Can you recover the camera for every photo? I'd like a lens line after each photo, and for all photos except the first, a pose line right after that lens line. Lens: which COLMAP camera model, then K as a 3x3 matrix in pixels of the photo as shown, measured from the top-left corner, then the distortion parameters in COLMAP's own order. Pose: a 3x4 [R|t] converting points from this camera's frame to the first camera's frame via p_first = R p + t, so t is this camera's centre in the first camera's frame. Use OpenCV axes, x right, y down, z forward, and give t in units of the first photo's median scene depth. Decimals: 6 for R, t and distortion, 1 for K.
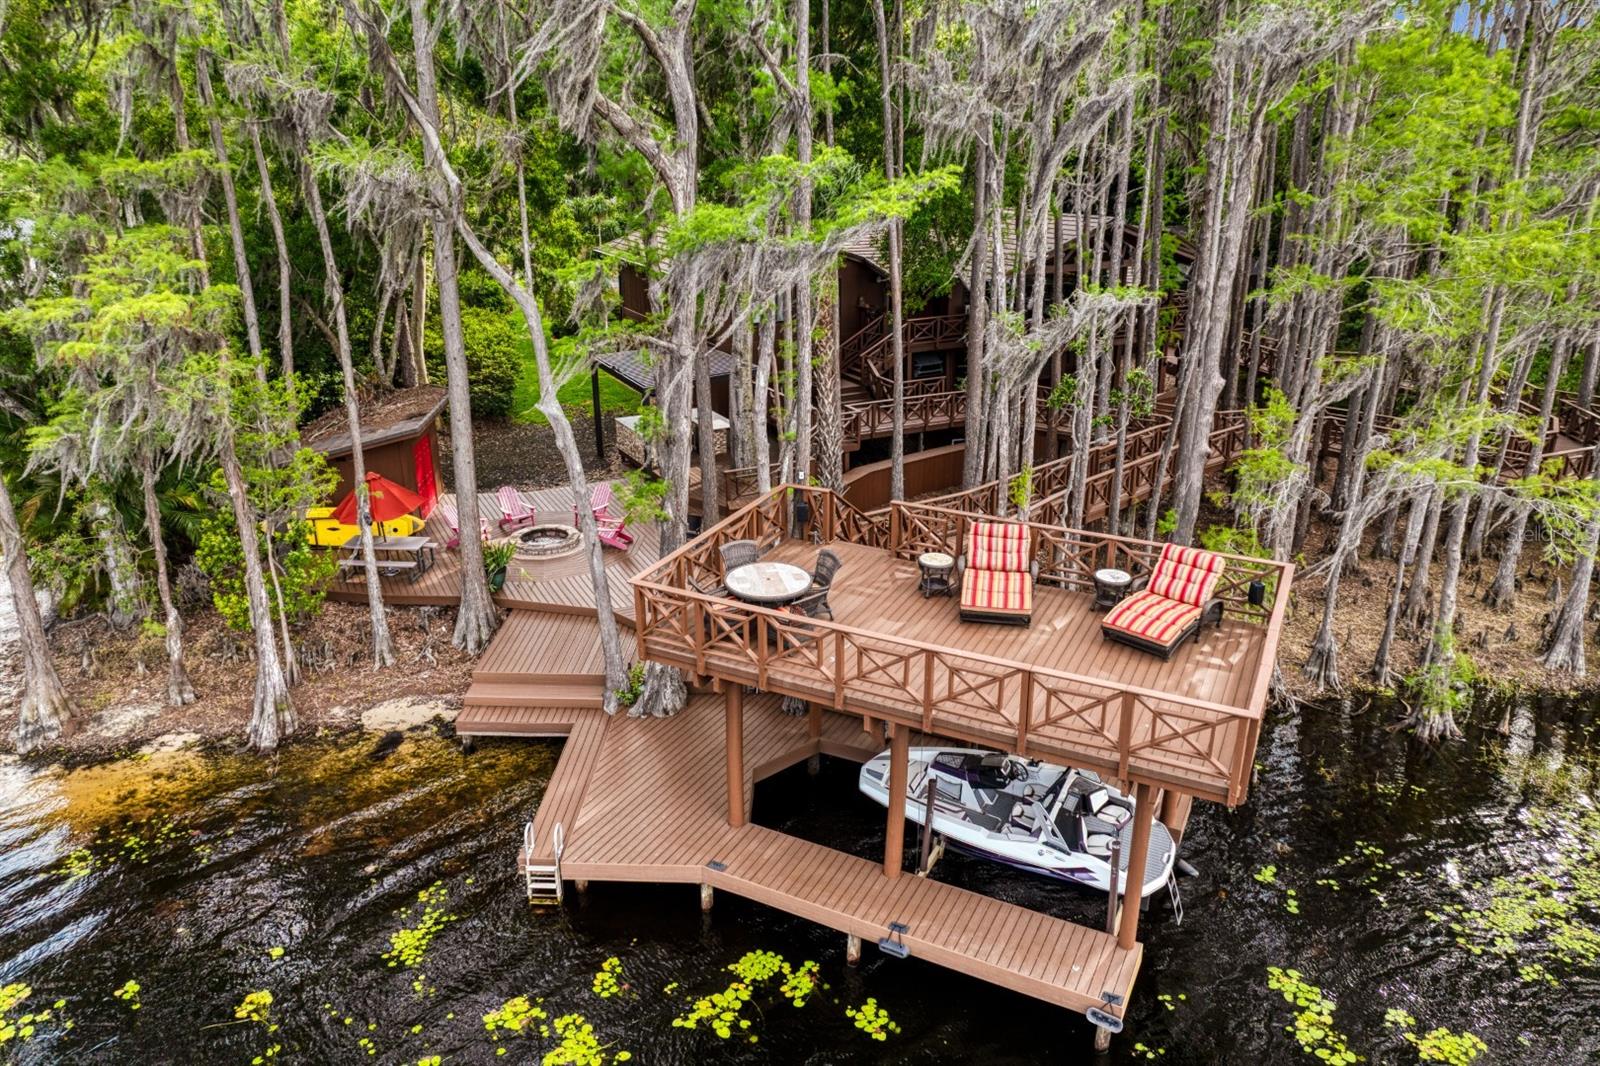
lens RADIAL K [[1130.7, 0, 820.6], [0, 1130.7, 502.3], [0, 0, 1]] dist [-0.034054, 0.000657]
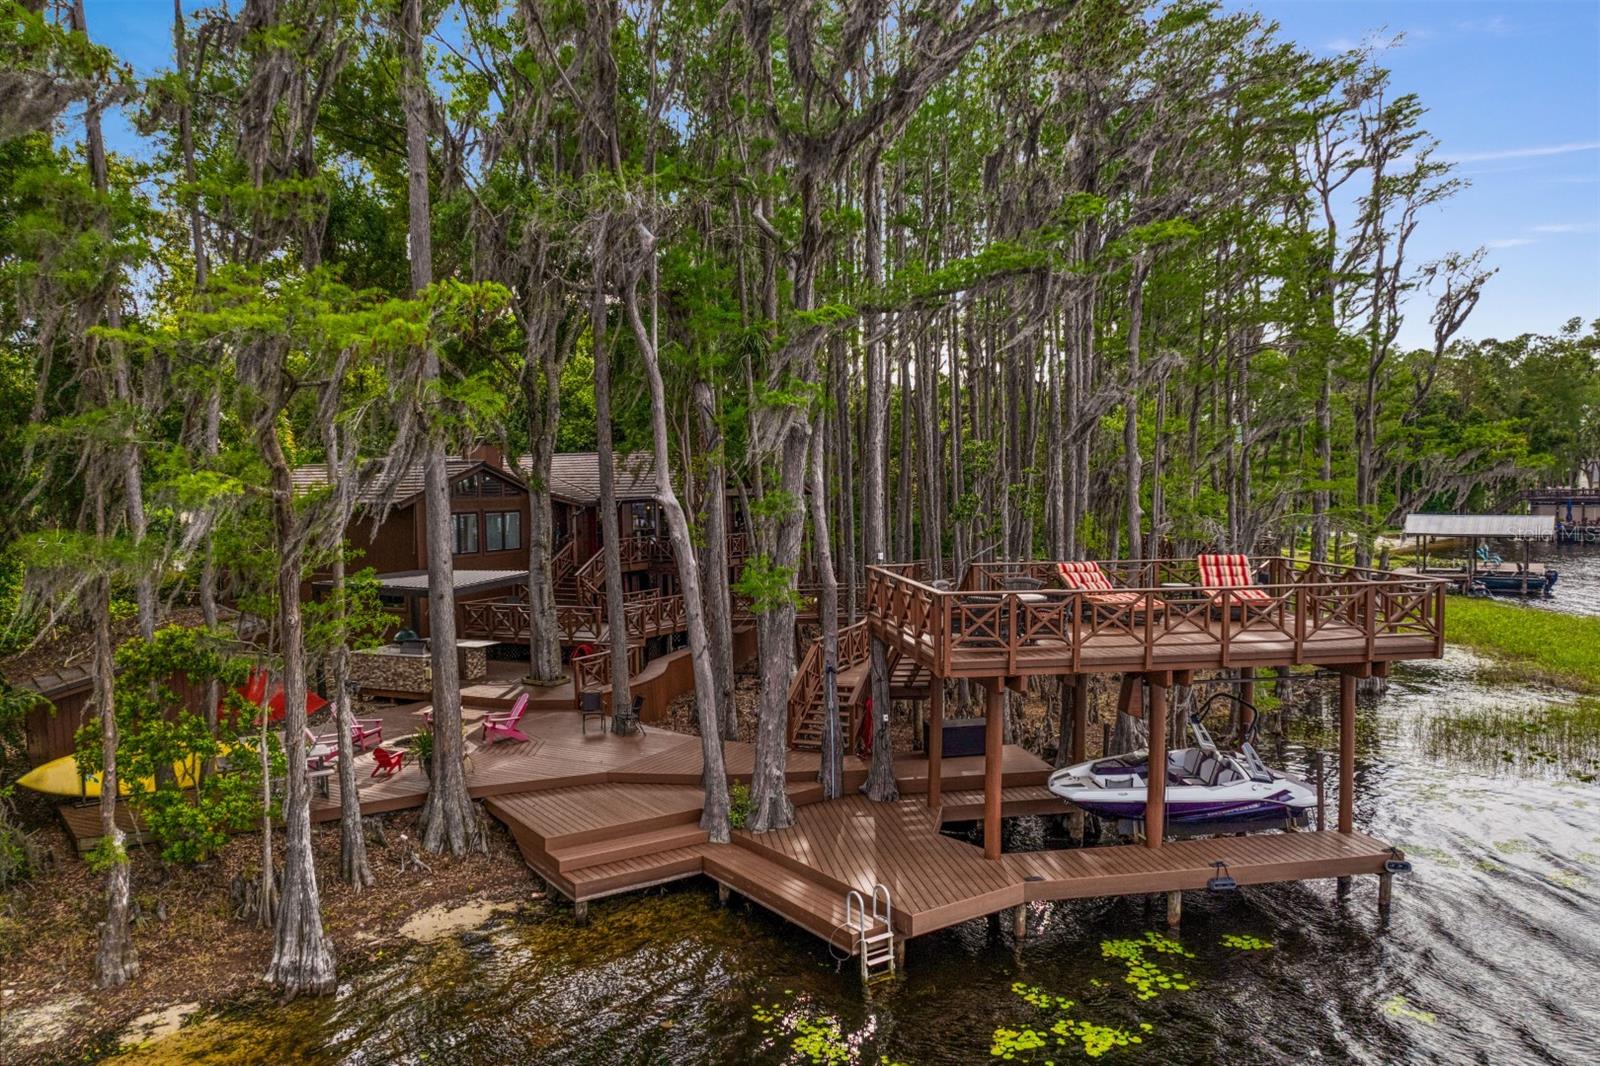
lens RADIAL K [[1146.9, 0, 824.5], [0, 1146.9, 532.2], [0, 0, 1]] dist [-0.034419, 0.005392]
pose [[0.806922, -0.041463, 0.589201, -0.692821], [0.207752, 0.953716, -0.217406, 0.177803], [-0.552916, 0.297837, 0.778188, 0.189858]]
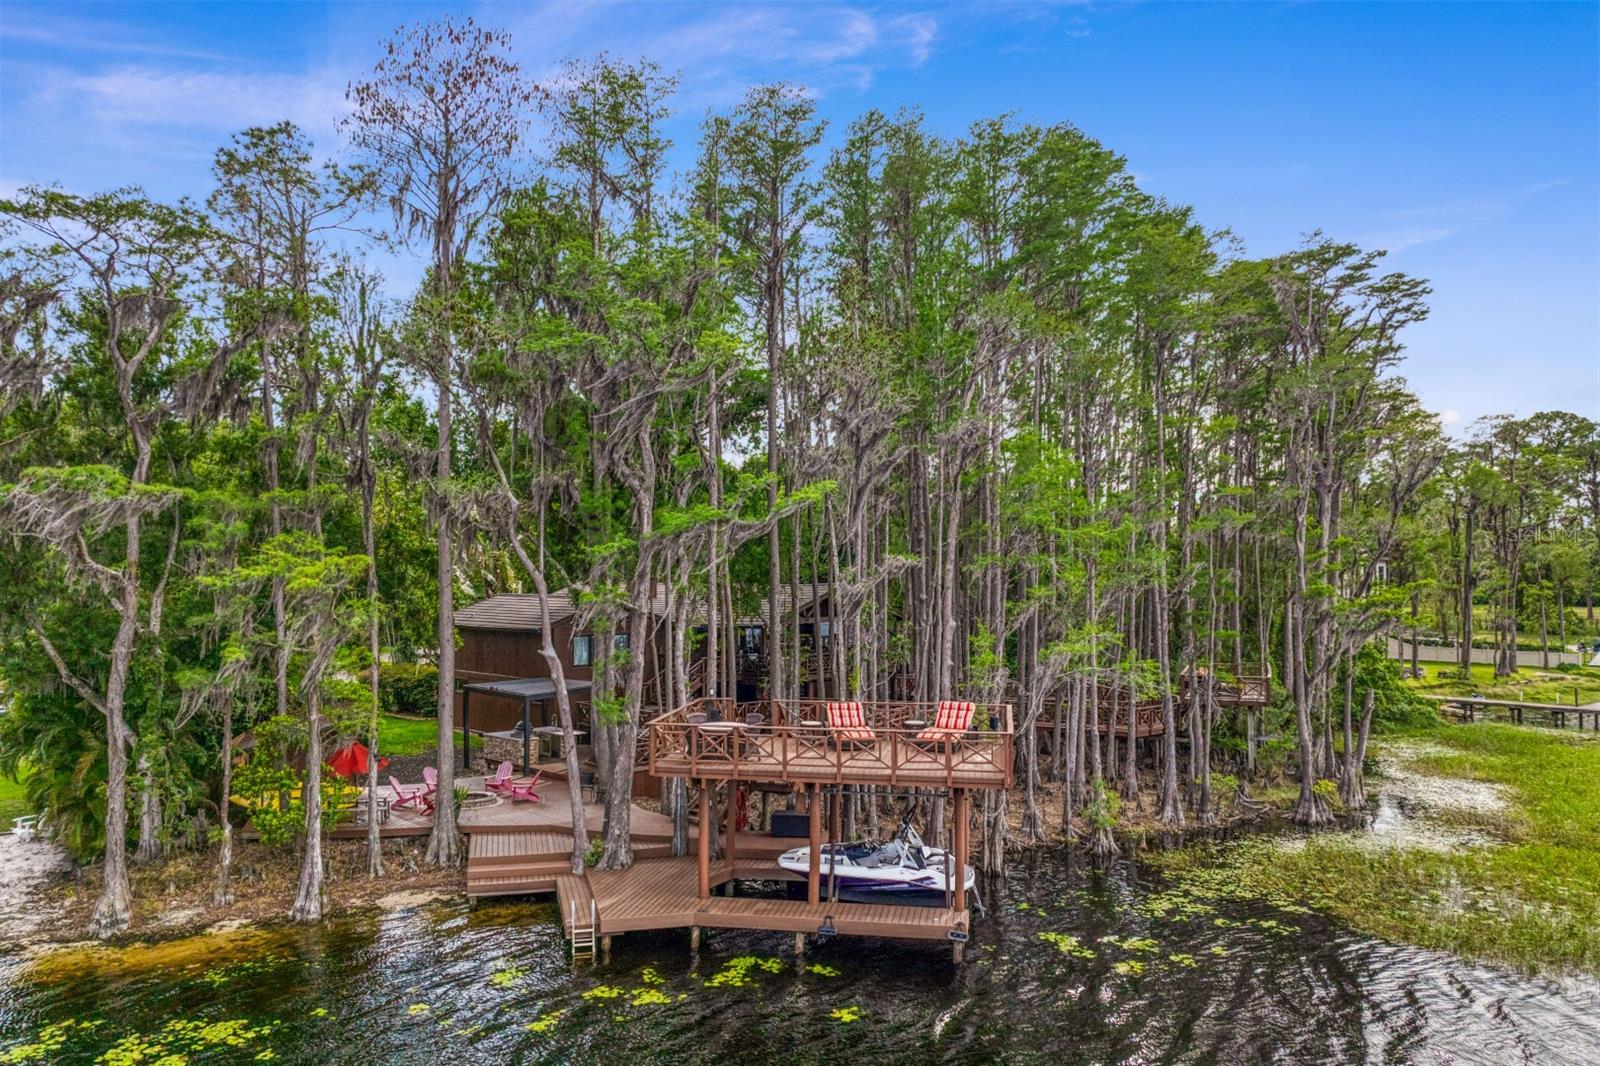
lens RADIAL K [[1130.7, 0, 820.6], [0, 1130.7, 502.3], [0, 0, 1]] dist [-0.034054, 0.000657]
pose [[0.956852, 0.013701, 0.290251, -0.333718], [0.099426, 0.923155, -0.371347, 0.332003], [-0.273035, 0.384183, 0.881961, -0.530144]]
